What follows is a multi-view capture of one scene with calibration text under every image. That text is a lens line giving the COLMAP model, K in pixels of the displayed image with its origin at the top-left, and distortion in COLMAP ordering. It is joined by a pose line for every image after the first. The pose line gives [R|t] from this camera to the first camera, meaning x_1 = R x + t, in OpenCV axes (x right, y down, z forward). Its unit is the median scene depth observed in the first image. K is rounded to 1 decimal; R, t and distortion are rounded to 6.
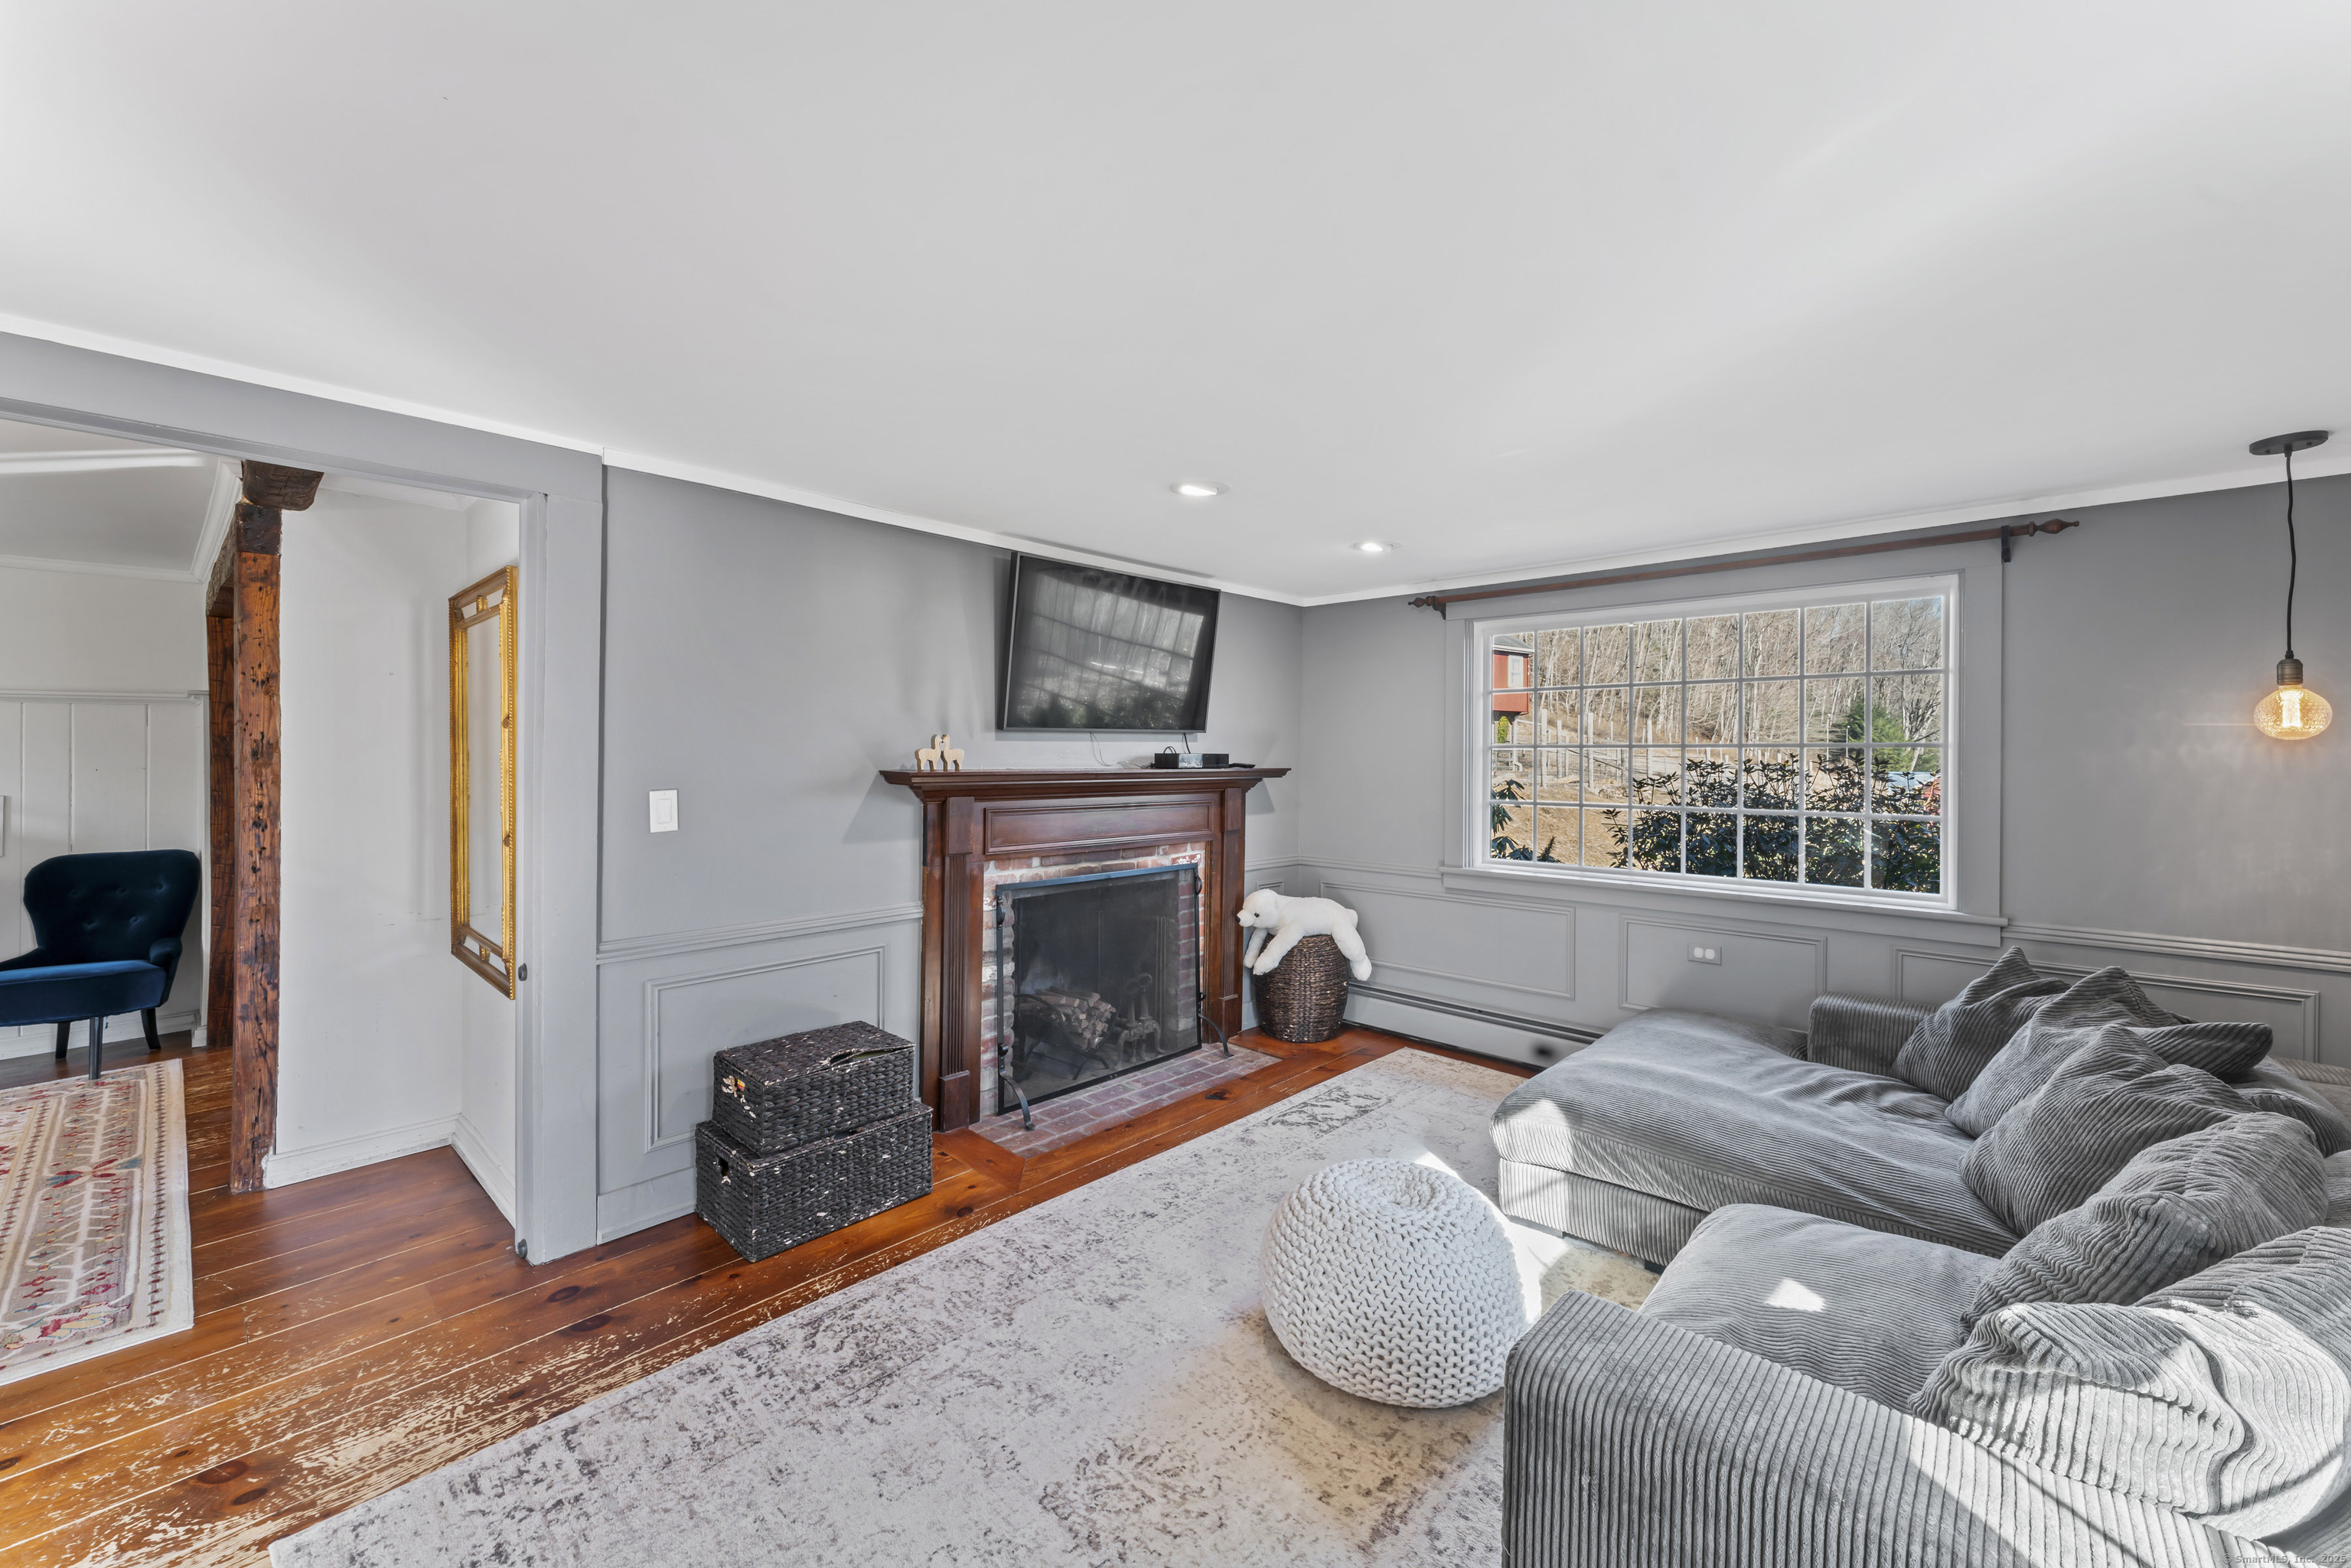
lens RADIAL K [[928.2, 0, 1176.8], [0, 928.2, 776.9], [0, 0, 1]] dist [0.003021, 0.000212]
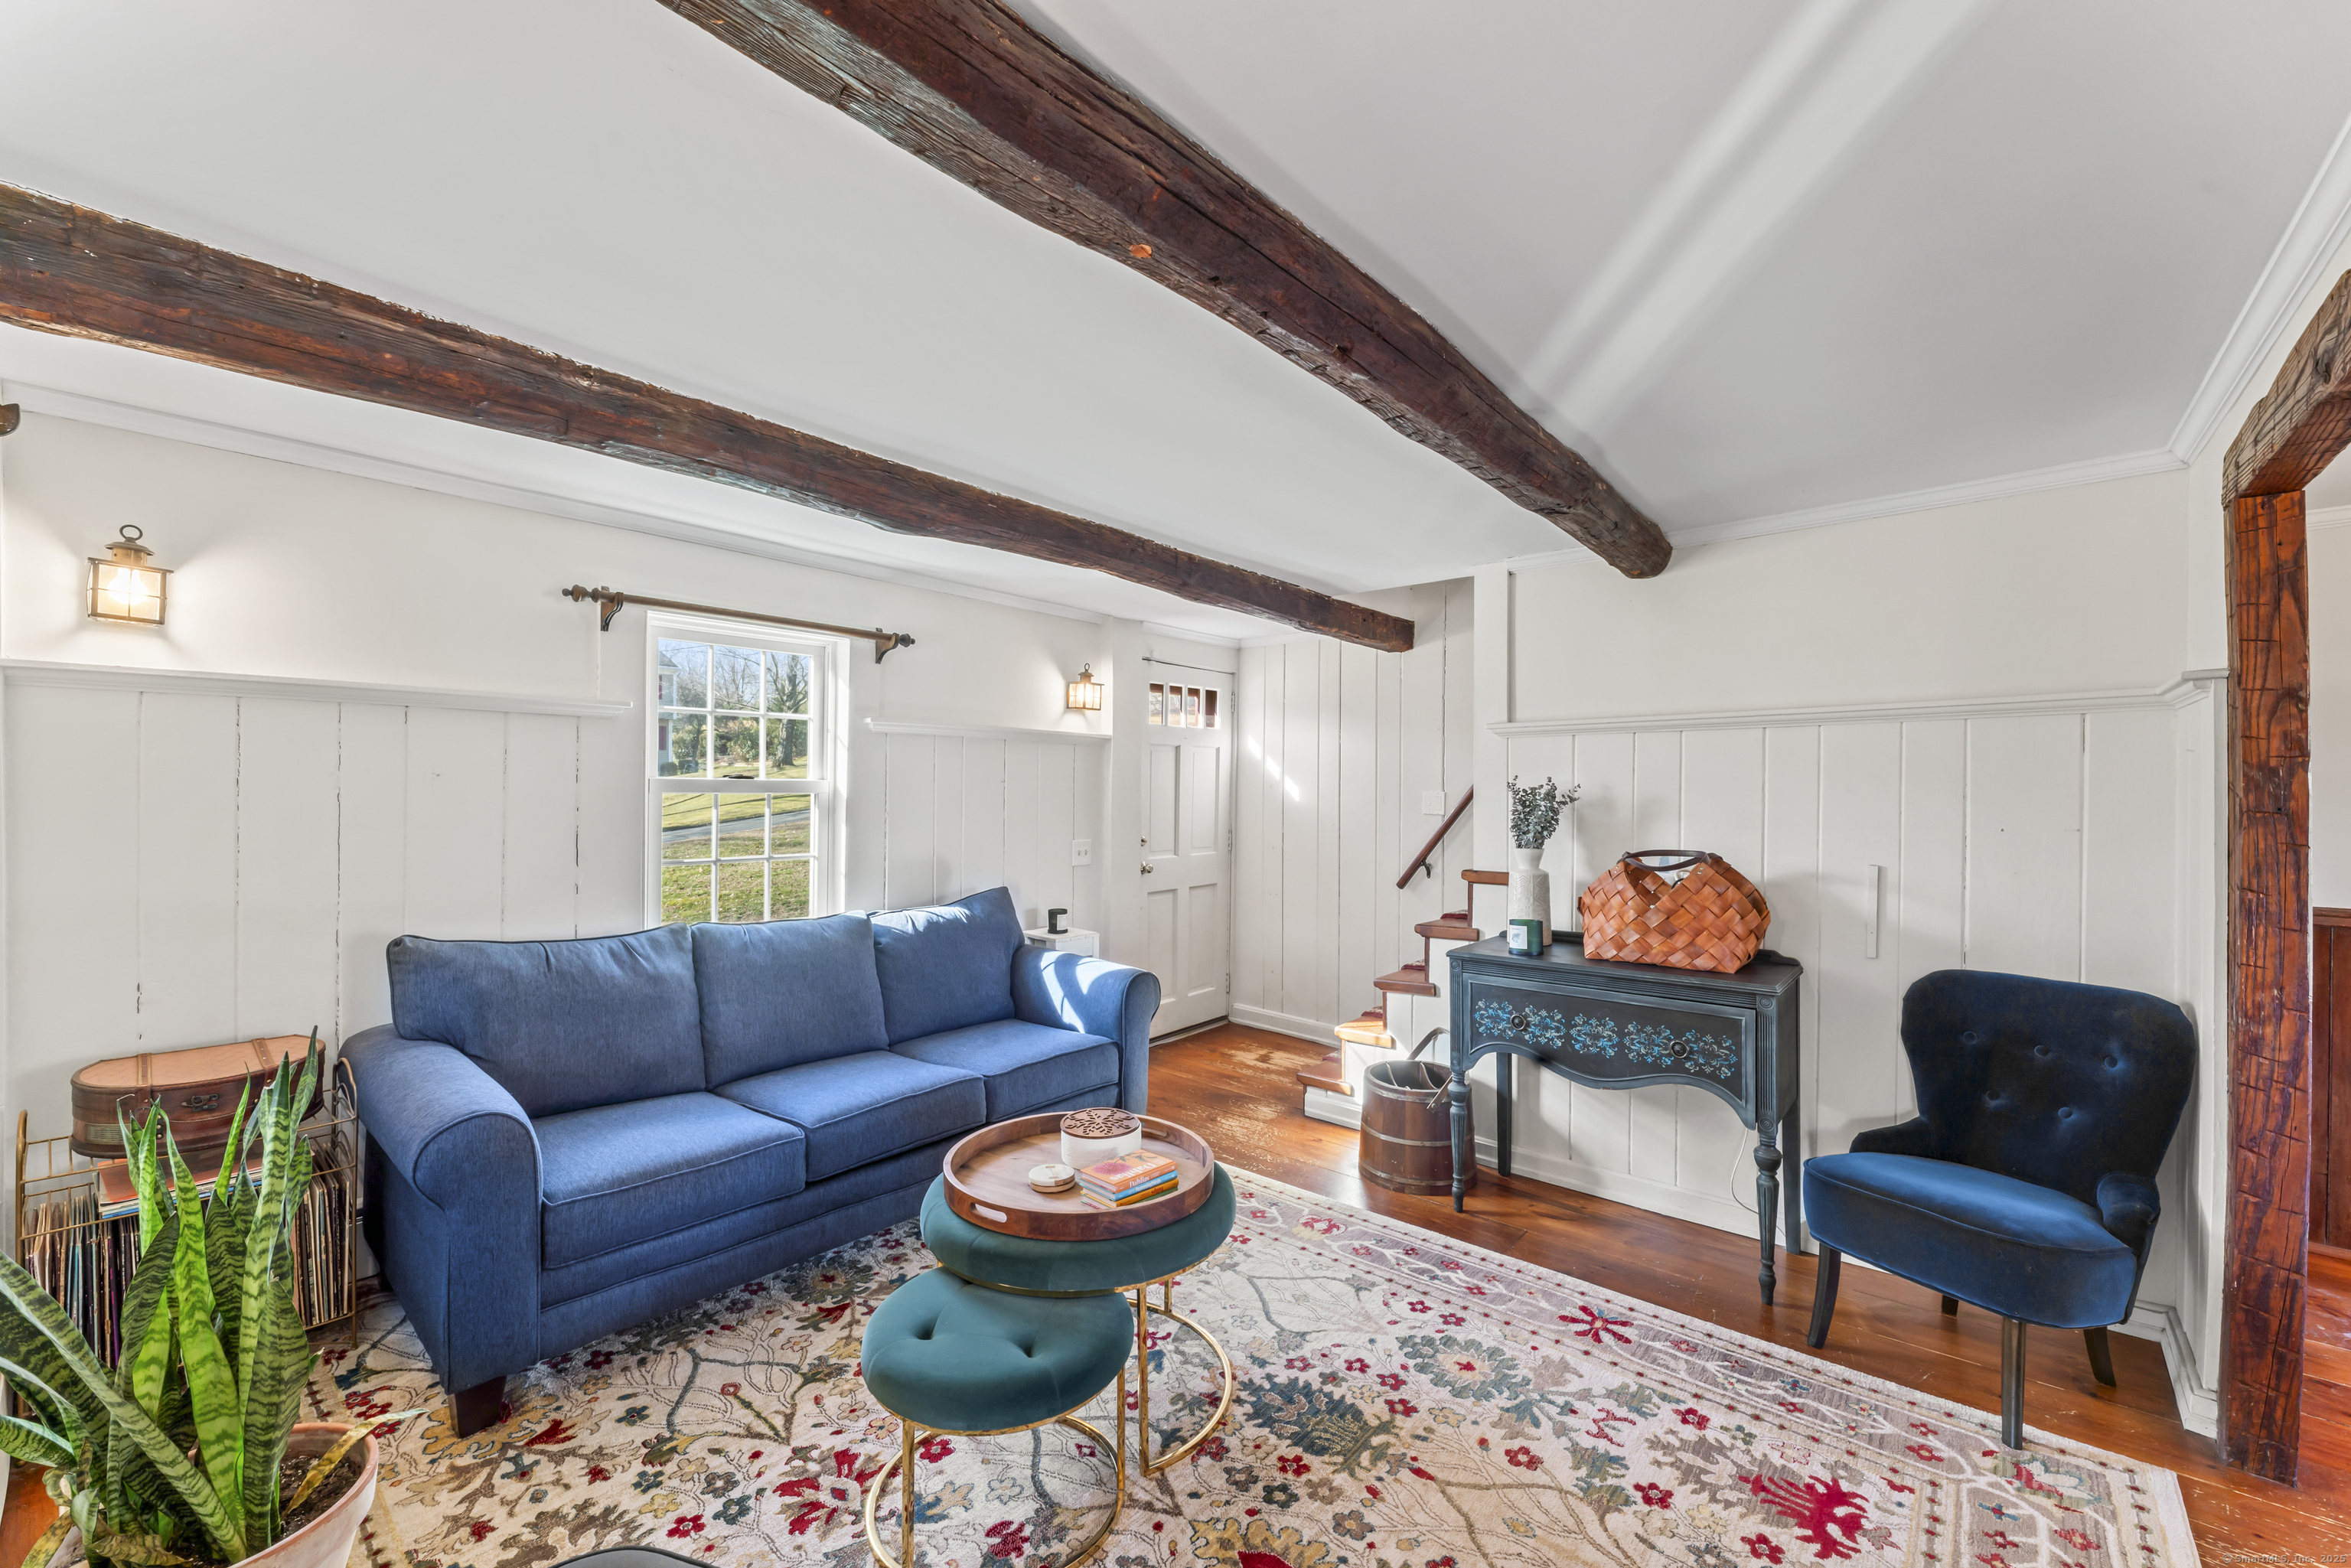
lens RADIAL K [[928.2, 0, 1178.2], [0, 928.2, 788.2], [0, 0, 1]] dist [0.003021, 0.000212]
pose [[0.031403, -0.004171, -0.999498, -0.600970], [-0.018912, 0.999810, -0.004767, -0.021212], [0.999328, 0.019052, 0.031318, 0.472022]]
